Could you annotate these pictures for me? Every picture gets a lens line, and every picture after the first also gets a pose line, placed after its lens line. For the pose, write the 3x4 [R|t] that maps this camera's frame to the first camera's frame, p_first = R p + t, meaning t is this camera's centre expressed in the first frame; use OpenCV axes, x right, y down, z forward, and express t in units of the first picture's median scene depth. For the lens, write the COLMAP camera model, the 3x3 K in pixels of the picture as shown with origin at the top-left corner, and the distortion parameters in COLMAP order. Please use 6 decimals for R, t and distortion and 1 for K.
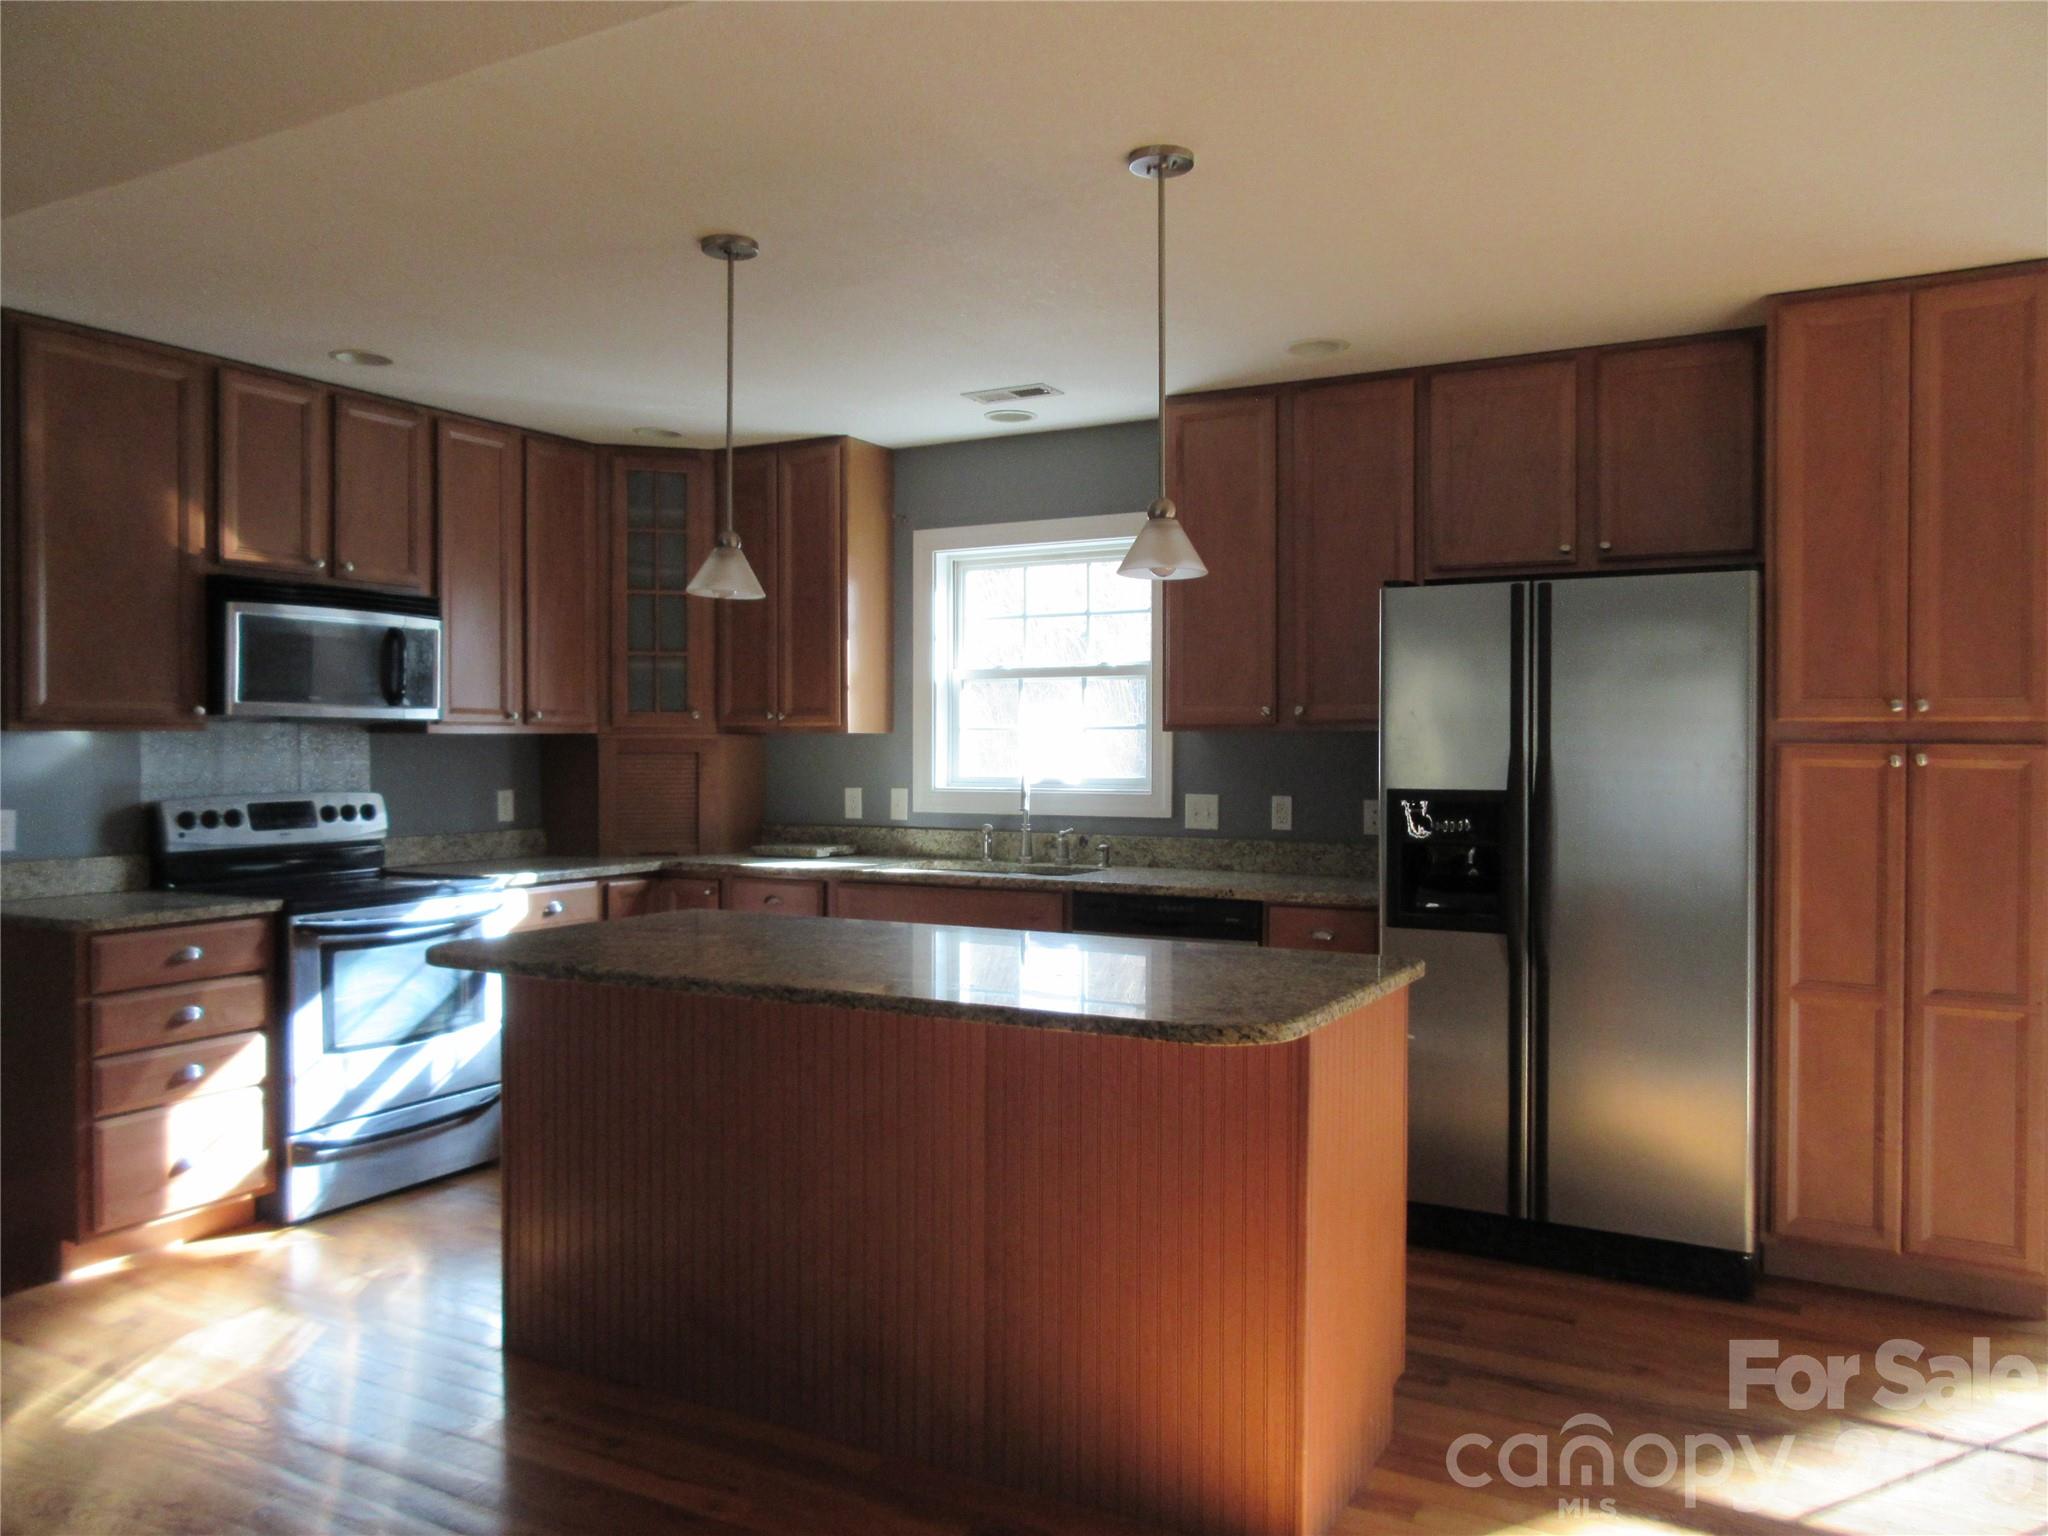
lens RADIAL K [[1530.9, 0, 1024.0], [0, 1530.9, 768.0], [0, 0, 1]] dist [0.010994, 0.005966]
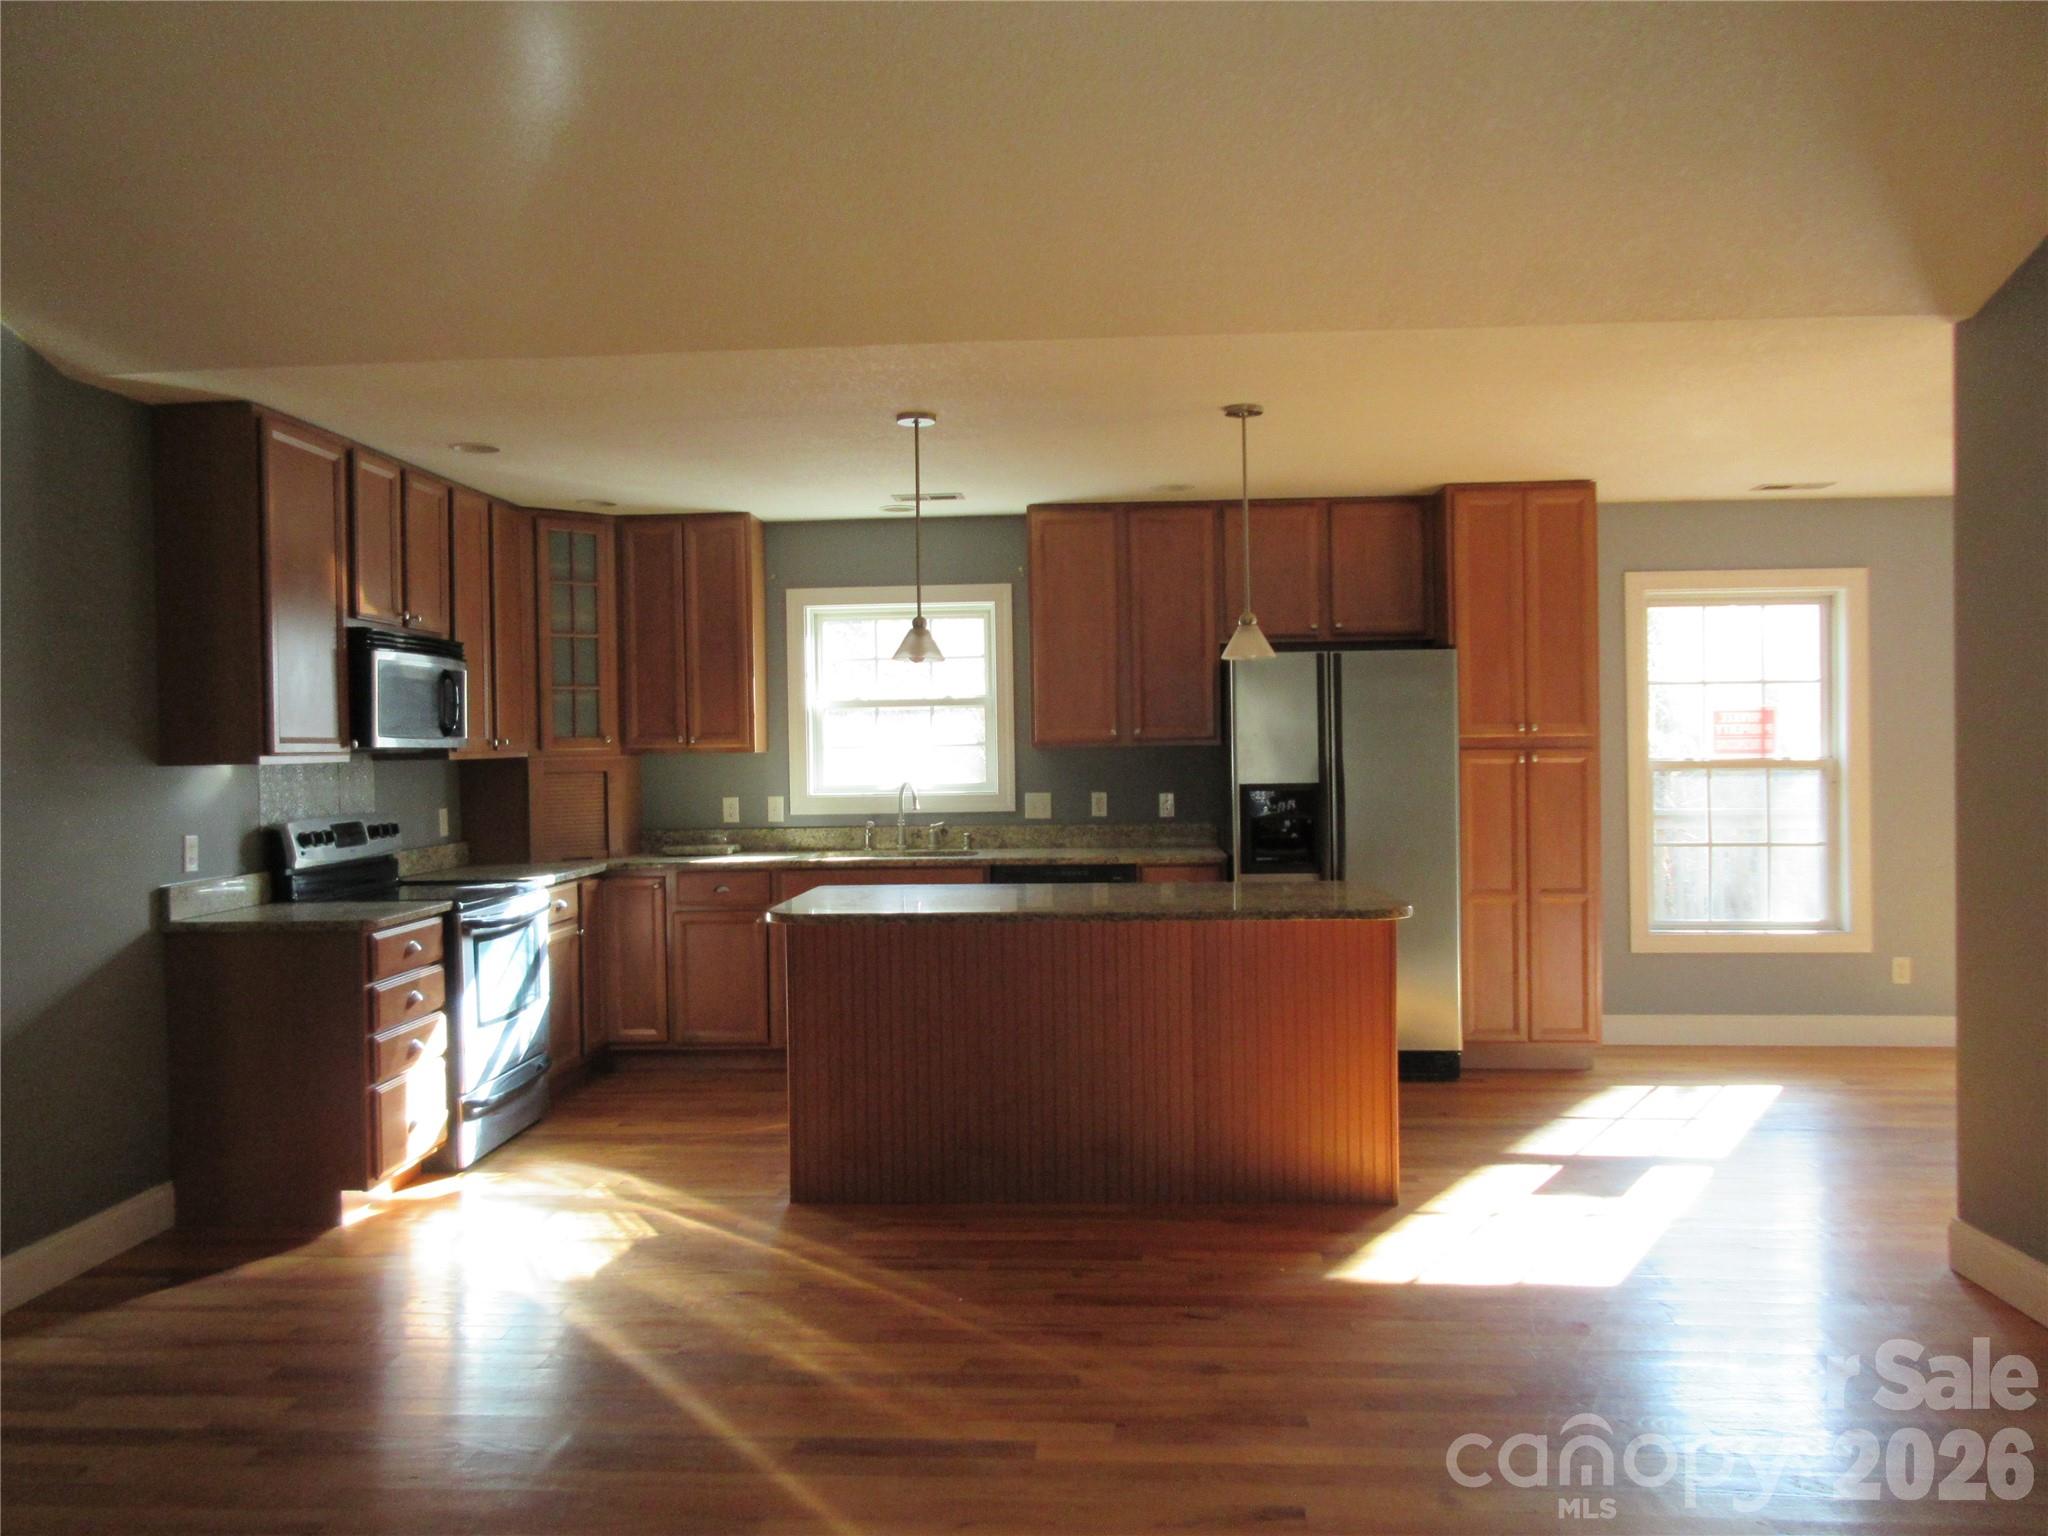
lens RADIAL K [[1530.9, 0, 1024.0], [0, 1530.9, 768.0], [0, 0, 1]] dist [0.010994, 0.005966]
pose [[0.902531, -0.022696, 0.430026, -0.499455], [0.023791, 0.999713, 0.002830, -0.009600], [-0.429966, 0.007677, 0.902812, -0.236215]]
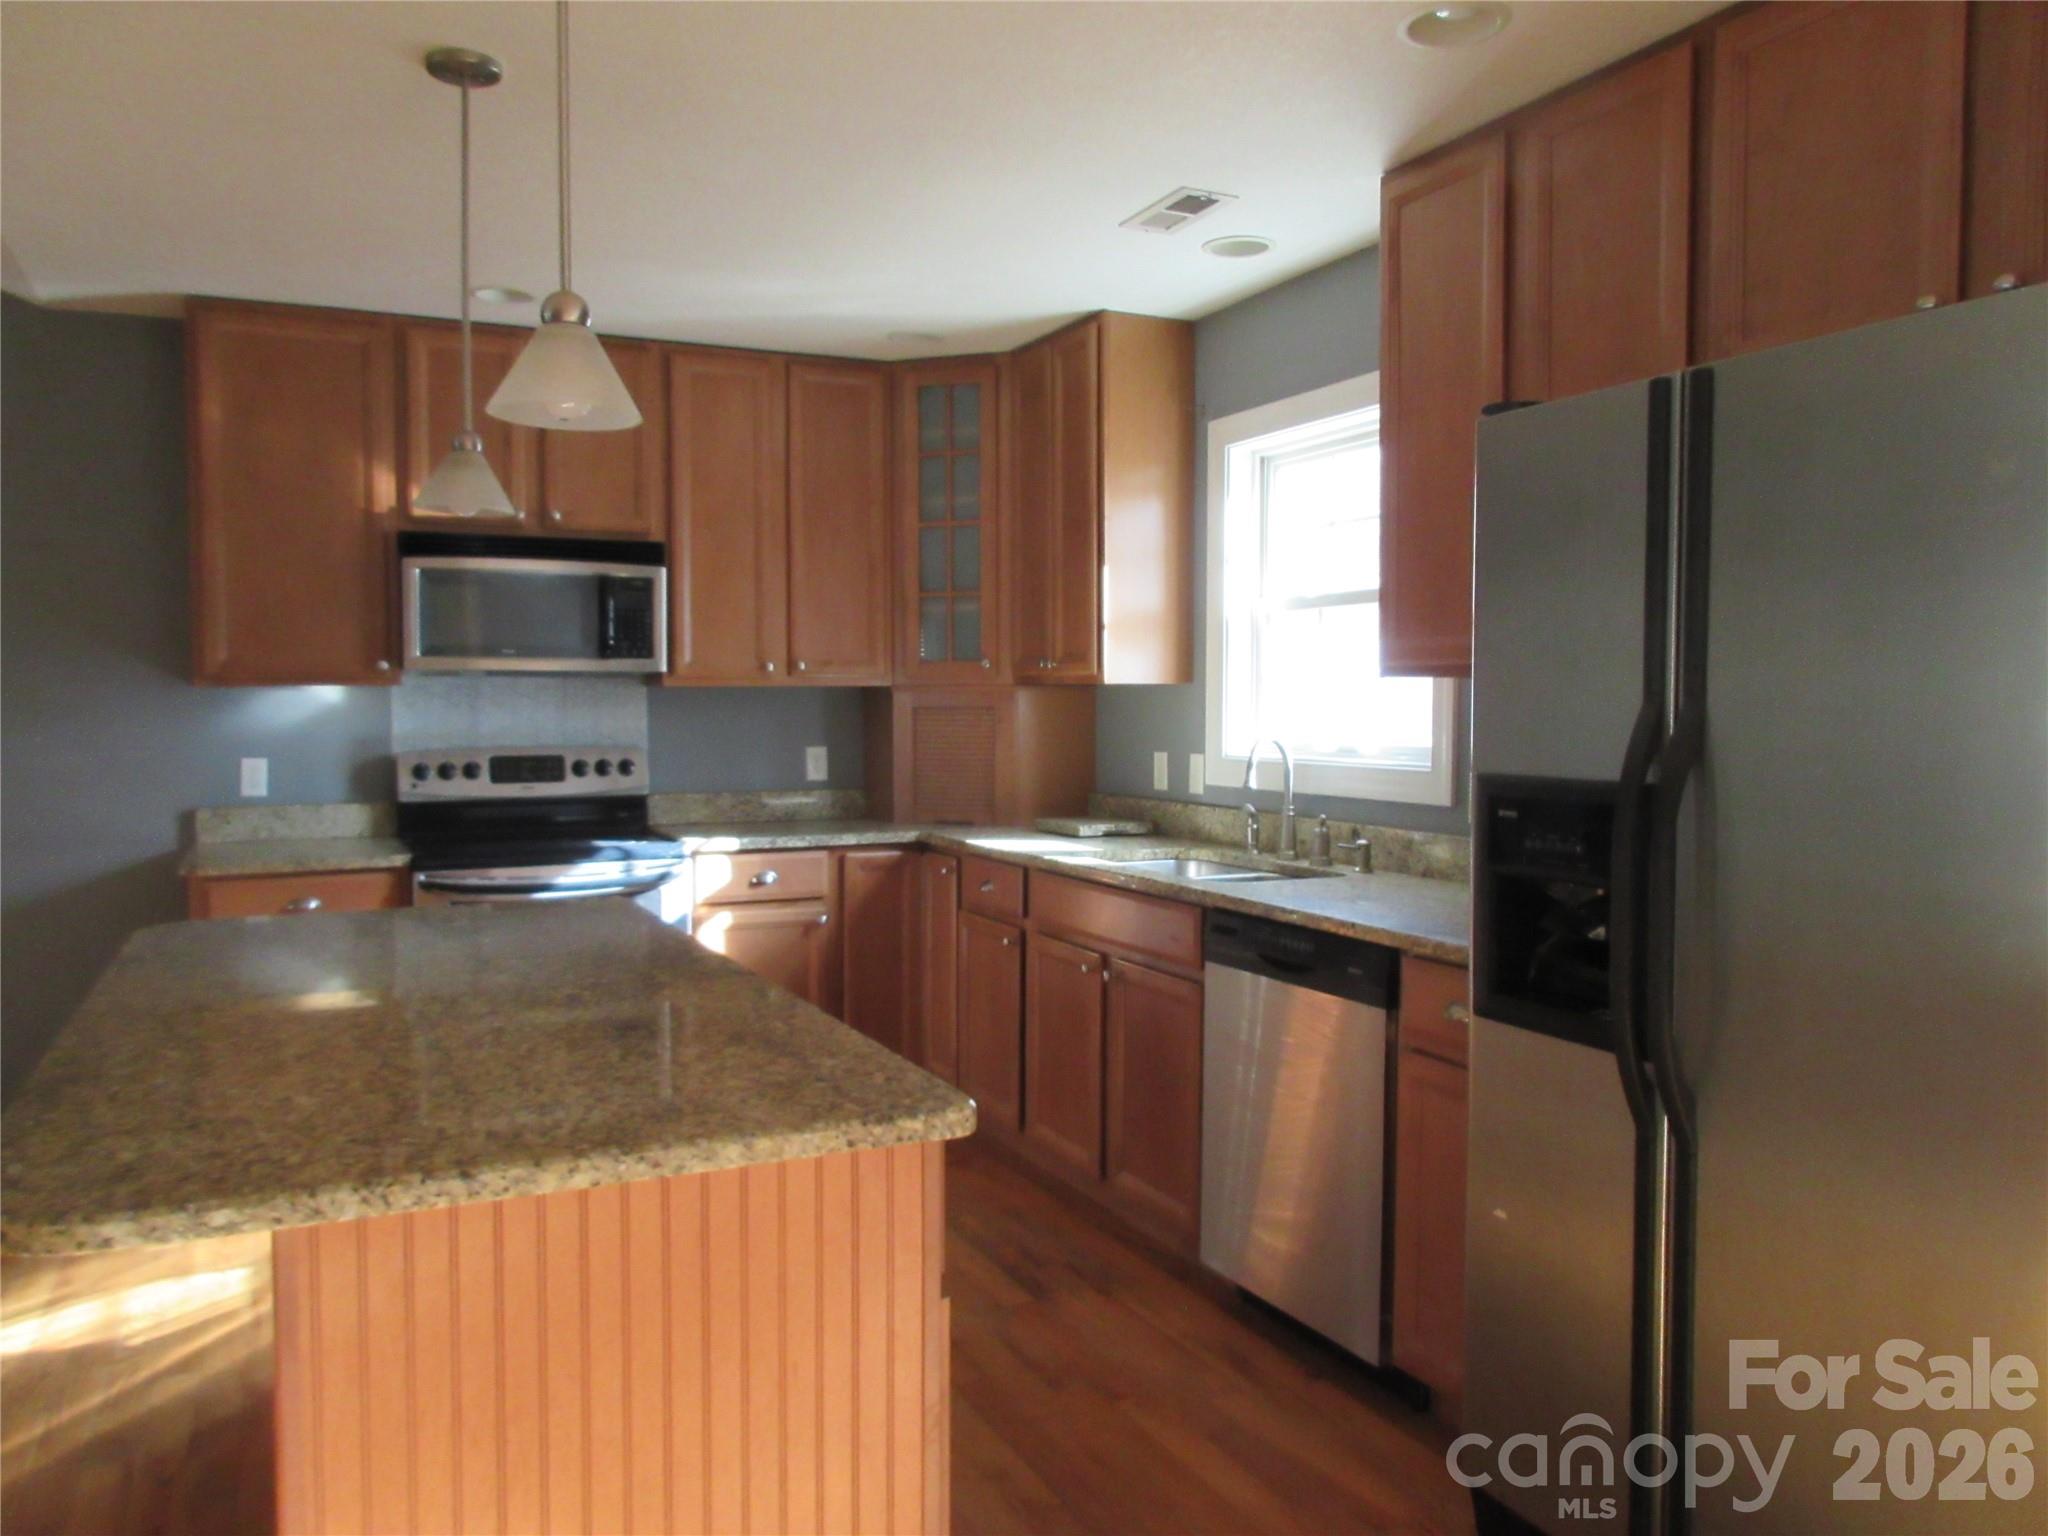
lens RADIAL K [[1561.4, 0, 1024.4], [0, 1561.4, 738.4], [0, 0, 1]] dist [0.008155, 0.003509]
pose [[0.816861, 0.014619, -0.576650, 0.356000], [-0.007826, 0.999868, 0.014261, -0.005894], [0.576782, -0.007137, 0.816867, 0.340597]]
